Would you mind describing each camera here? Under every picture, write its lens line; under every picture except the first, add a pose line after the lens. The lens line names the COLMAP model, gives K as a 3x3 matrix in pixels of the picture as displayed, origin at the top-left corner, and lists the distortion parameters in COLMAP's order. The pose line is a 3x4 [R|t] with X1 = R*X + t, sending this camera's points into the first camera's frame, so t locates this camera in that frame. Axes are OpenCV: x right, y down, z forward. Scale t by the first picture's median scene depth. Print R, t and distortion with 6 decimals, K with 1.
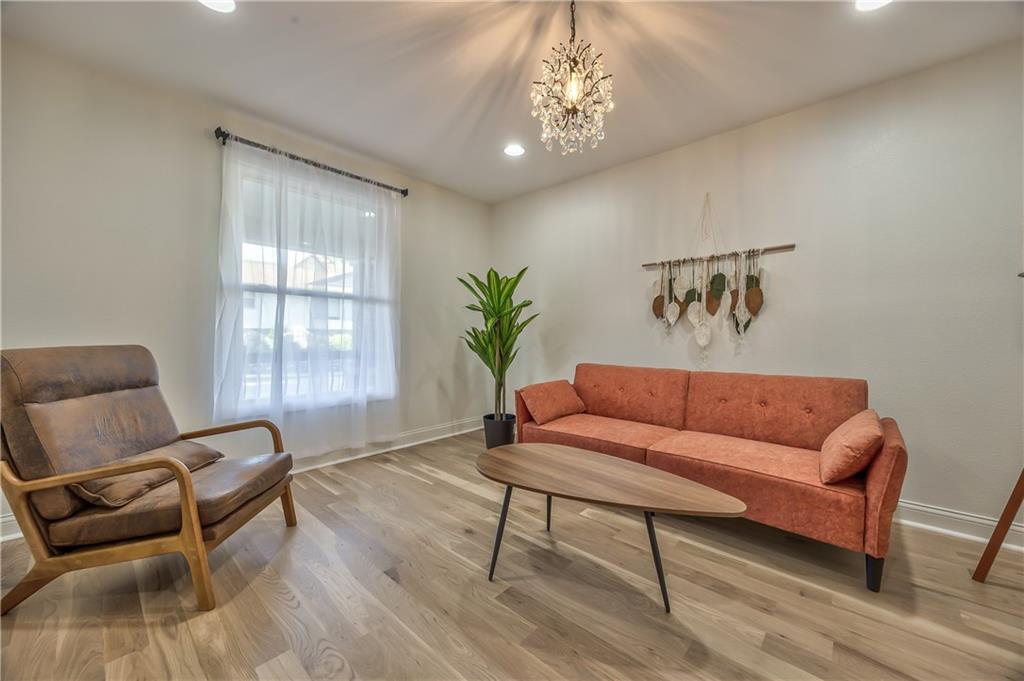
lens RADIAL K [[392.9, 0, 513.3], [0, 392.9, 334.6], [0, 0, 1]] dist [-0.001018, -0.000091]
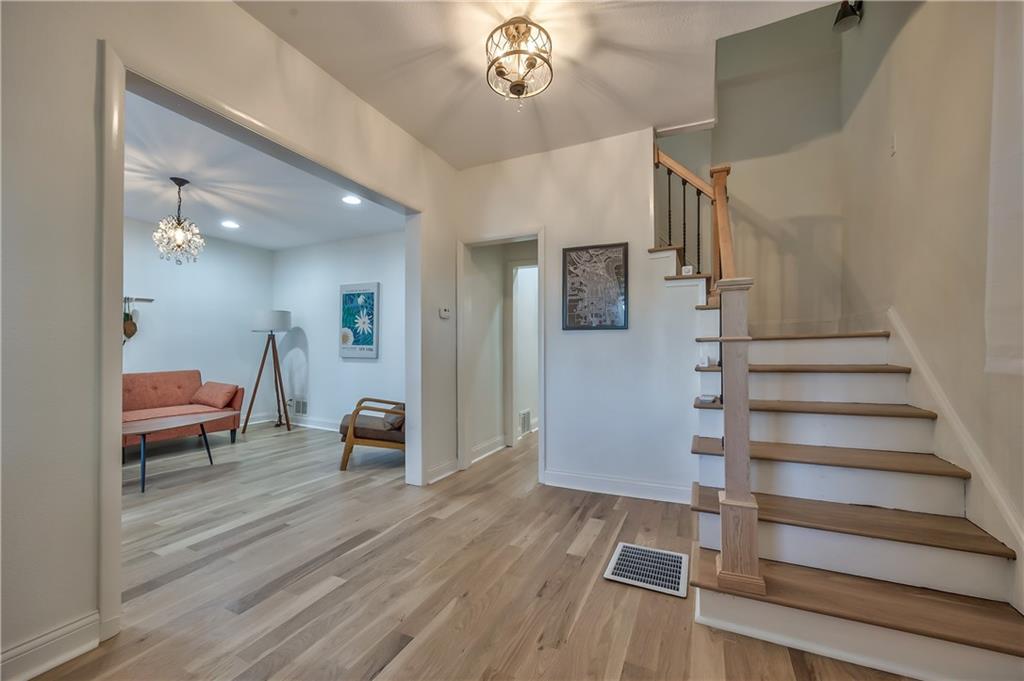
lens RADIAL K [[396.1, 0, 518.4], [0, 396.1, 342.5], [0, 0, 1]] dist [-0.000509, -0.000054]
pose [[-0.293364, -0.000061, 0.956001, -1.348811], [-0.009600, 0.999950, -0.002882, -0.038372], [-0.955952, -0.010023, -0.293350, -0.057340]]
